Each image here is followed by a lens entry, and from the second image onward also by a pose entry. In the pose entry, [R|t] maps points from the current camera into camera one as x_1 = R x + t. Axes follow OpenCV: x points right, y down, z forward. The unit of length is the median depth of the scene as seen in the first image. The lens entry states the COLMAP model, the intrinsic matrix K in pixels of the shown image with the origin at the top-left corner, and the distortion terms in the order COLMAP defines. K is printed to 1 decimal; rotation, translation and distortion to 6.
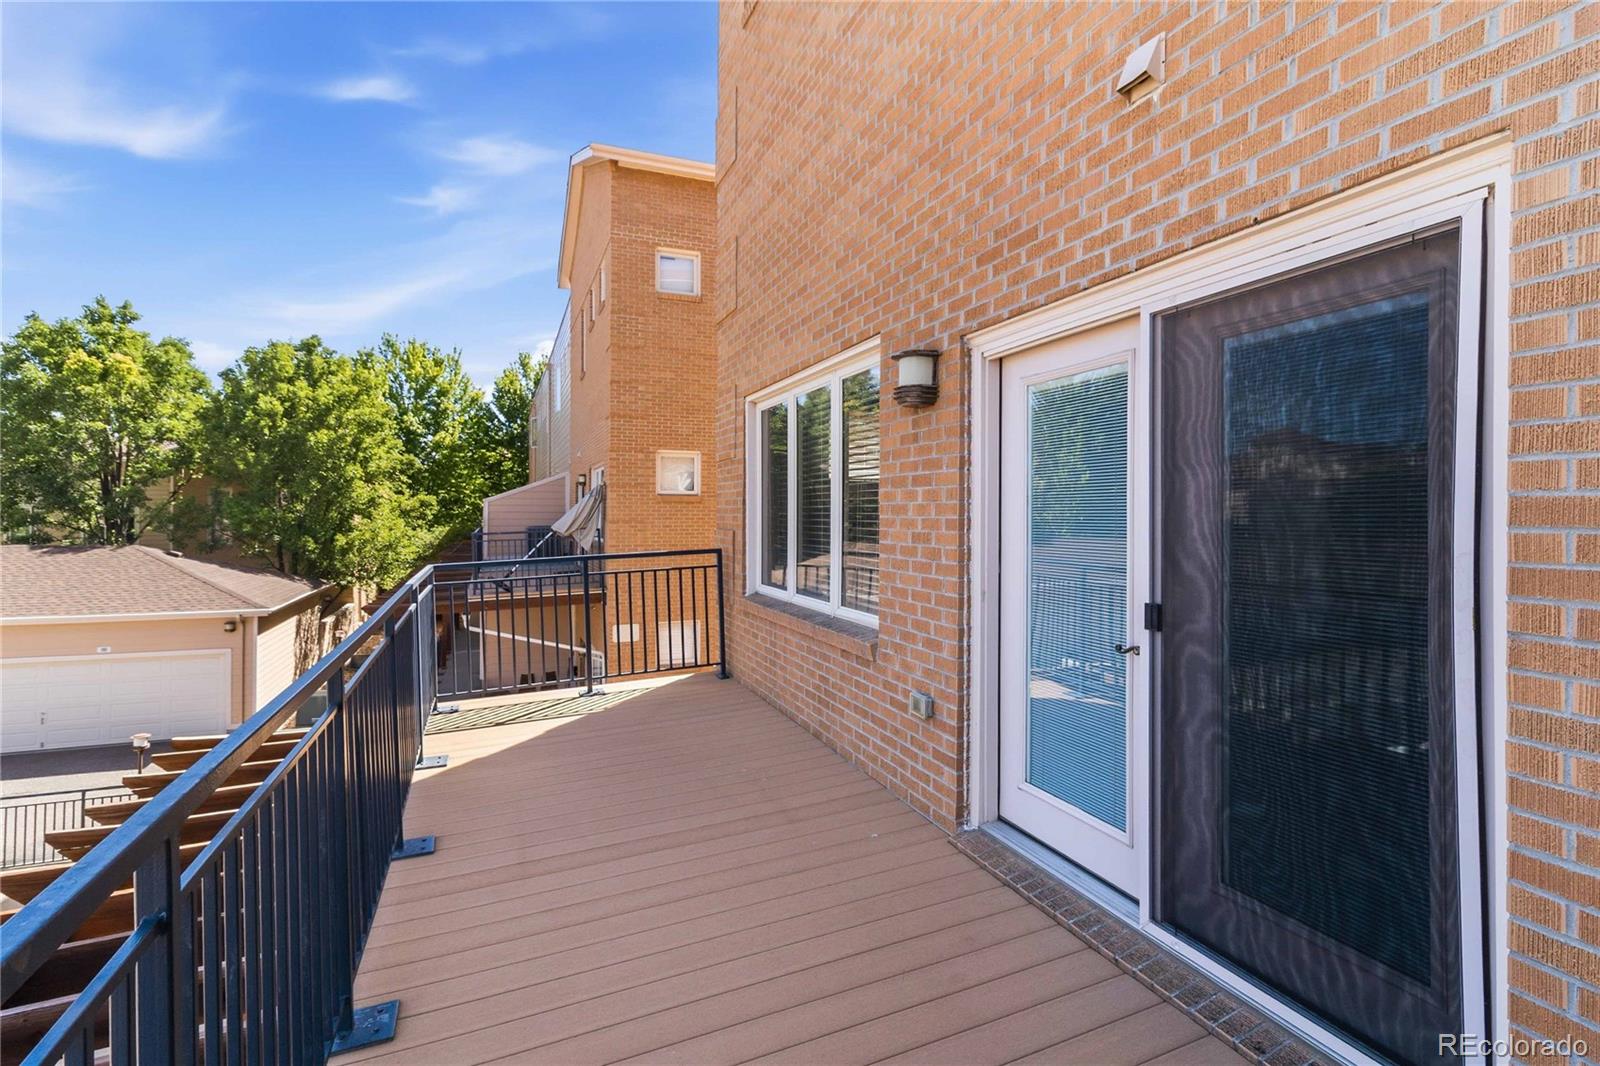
lens RADIAL K [[700.3, 0, 802.3], [0, 700.3, 525.0], [0, 0, 1]] dist [0.000245, 0.000018]
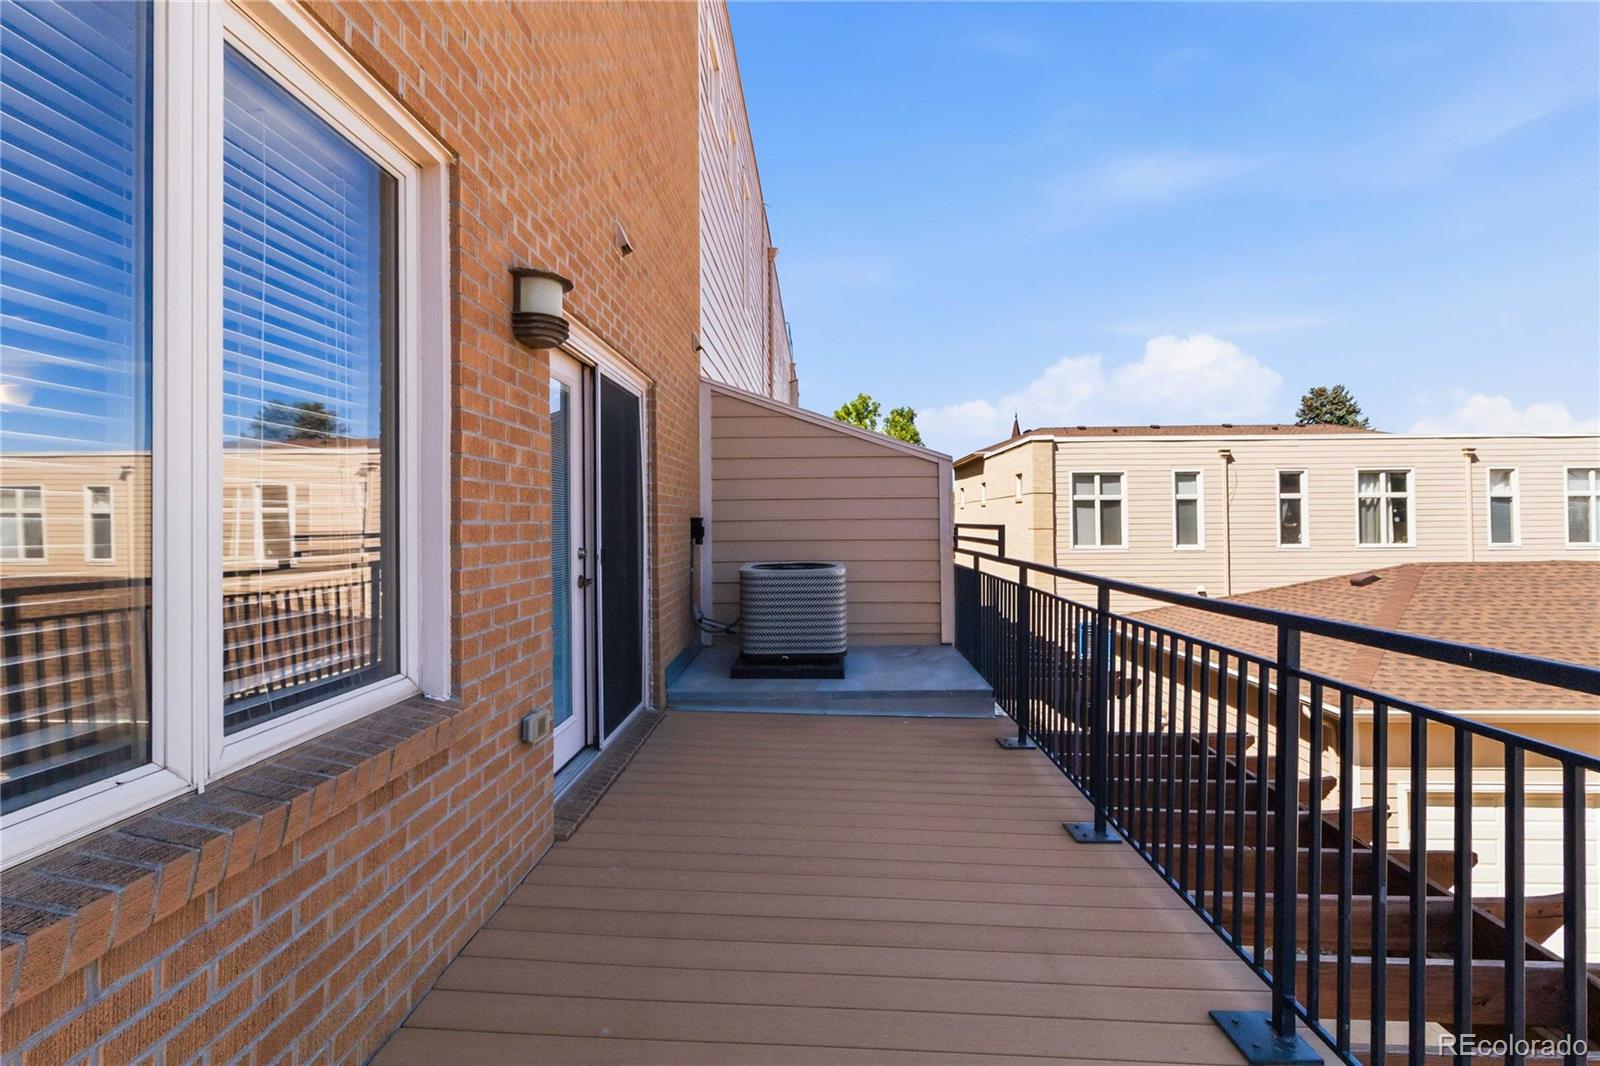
lens RADIAL K [[700.3, 0, 796.7], [0, 700.3, 526.3], [0, 0, 1]] dist [0.000245, 0.000018]
pose [[-0.906133, 0.002128, 0.422988, -0.411486], [0.011937, 0.999718, 0.020541, 0.020275], [-0.422825, 0.023662, -0.905902, 1.525008]]
